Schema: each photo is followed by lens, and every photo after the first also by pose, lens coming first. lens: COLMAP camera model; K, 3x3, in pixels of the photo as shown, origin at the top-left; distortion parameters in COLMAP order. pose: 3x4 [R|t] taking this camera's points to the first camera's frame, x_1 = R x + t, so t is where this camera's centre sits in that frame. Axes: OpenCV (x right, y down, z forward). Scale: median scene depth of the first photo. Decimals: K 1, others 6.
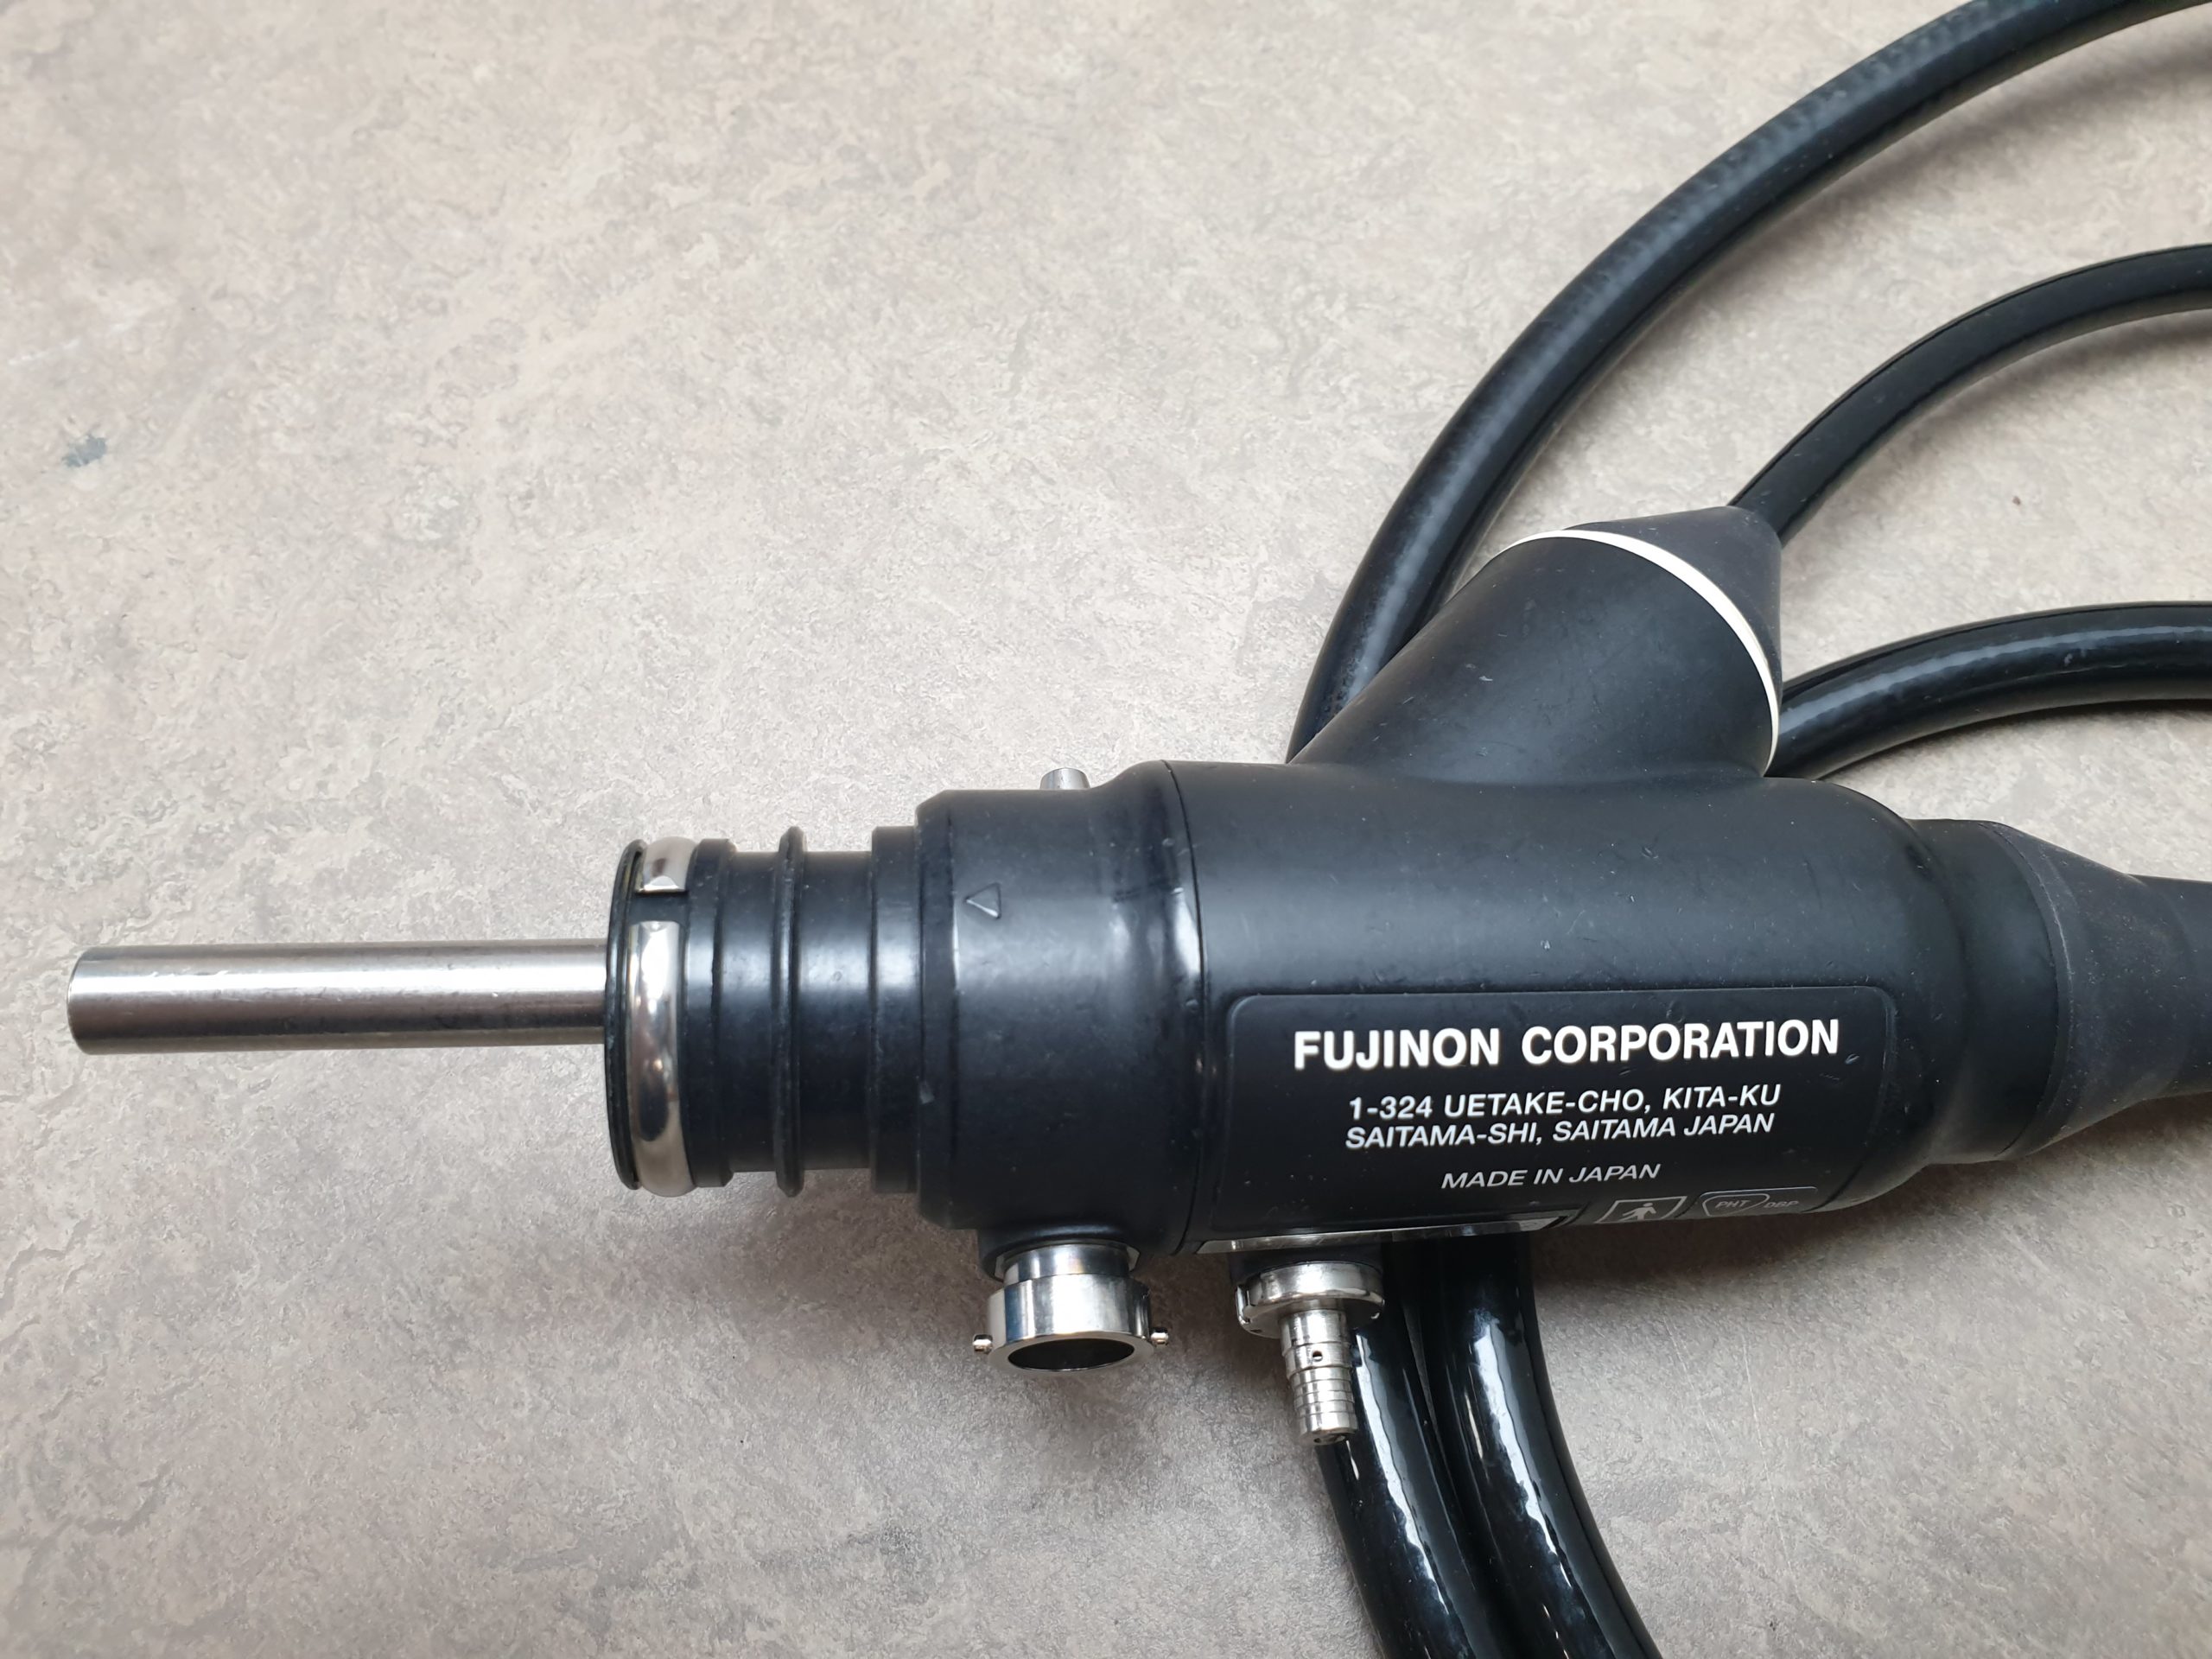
lens RADIAL K [[1636.9, 0, 1106.0], [0, 1636.9, 829.5], [0, 0, 1]] dist [-0.072788, 0.059196]
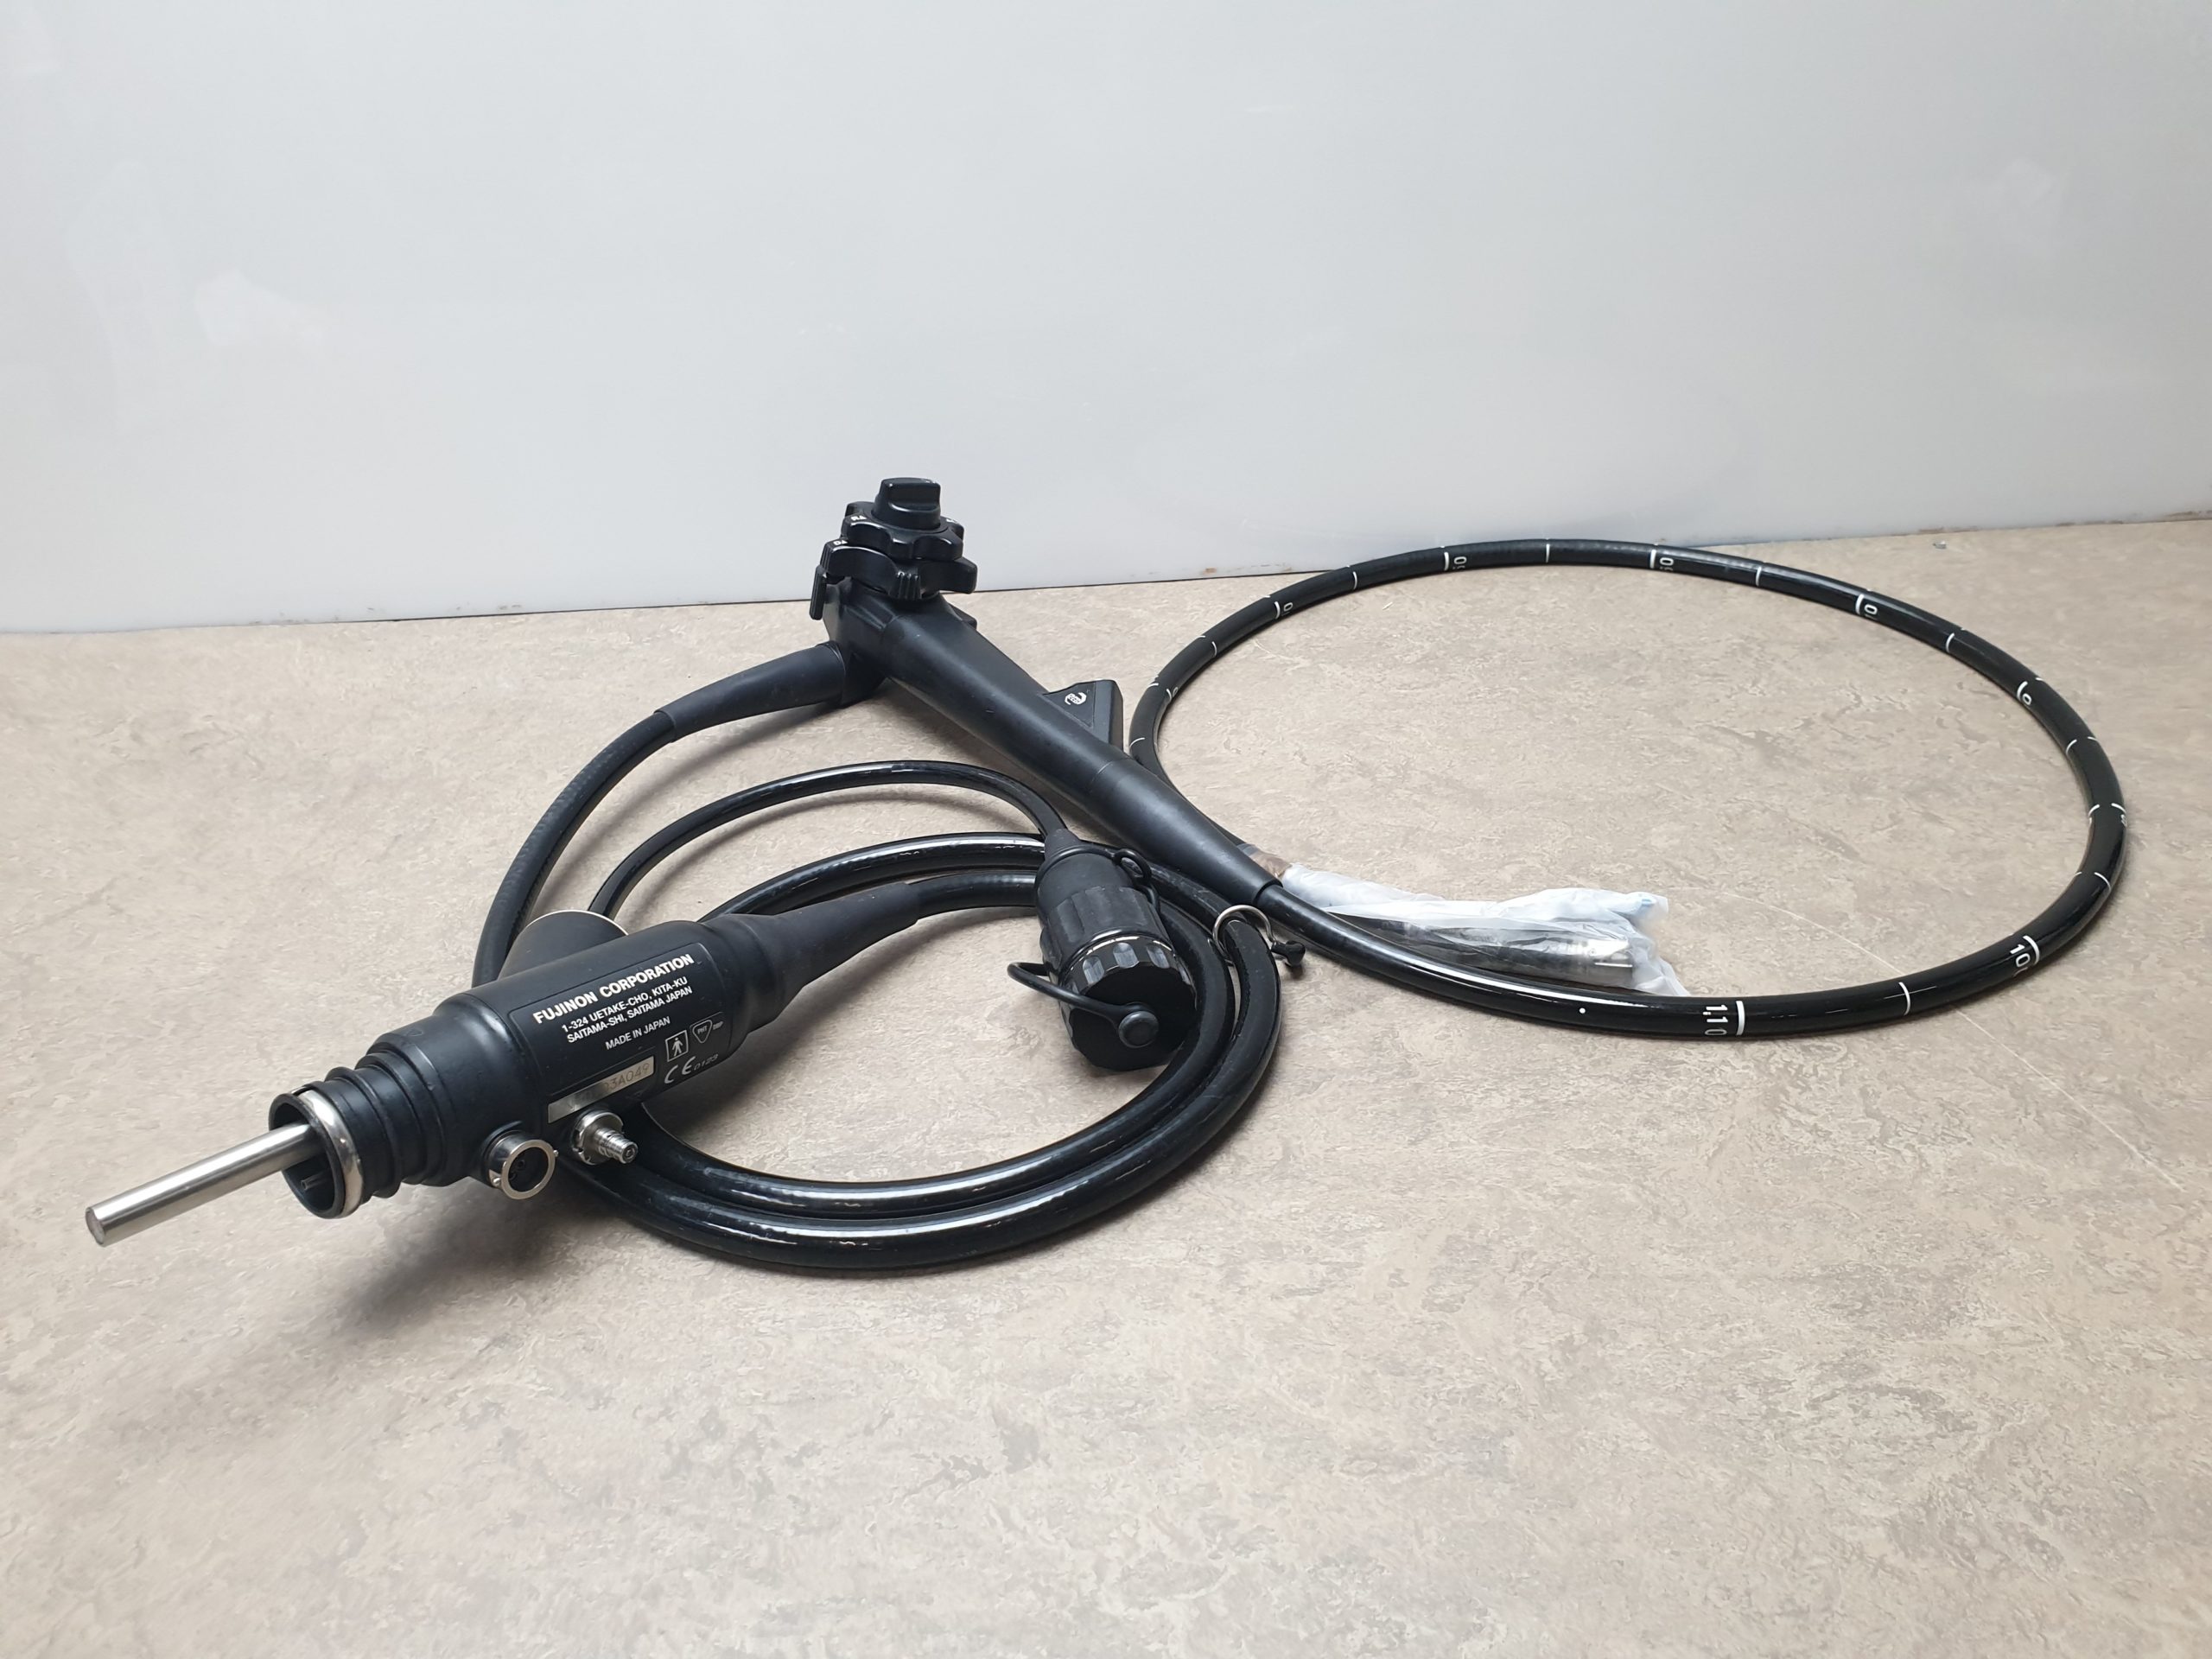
lens RADIAL K [[1636.9, 0, 1106.0], [0, 1636.9, 829.5], [0, 0, 1]] dist [-0.072788, 0.059196]
pose [[0.671158, -0.323945, 0.666788, -1.041218], [0.663261, 0.664154, -0.344942, 1.600575], [-0.331107, 0.673765, 0.660612, -1.539598]]
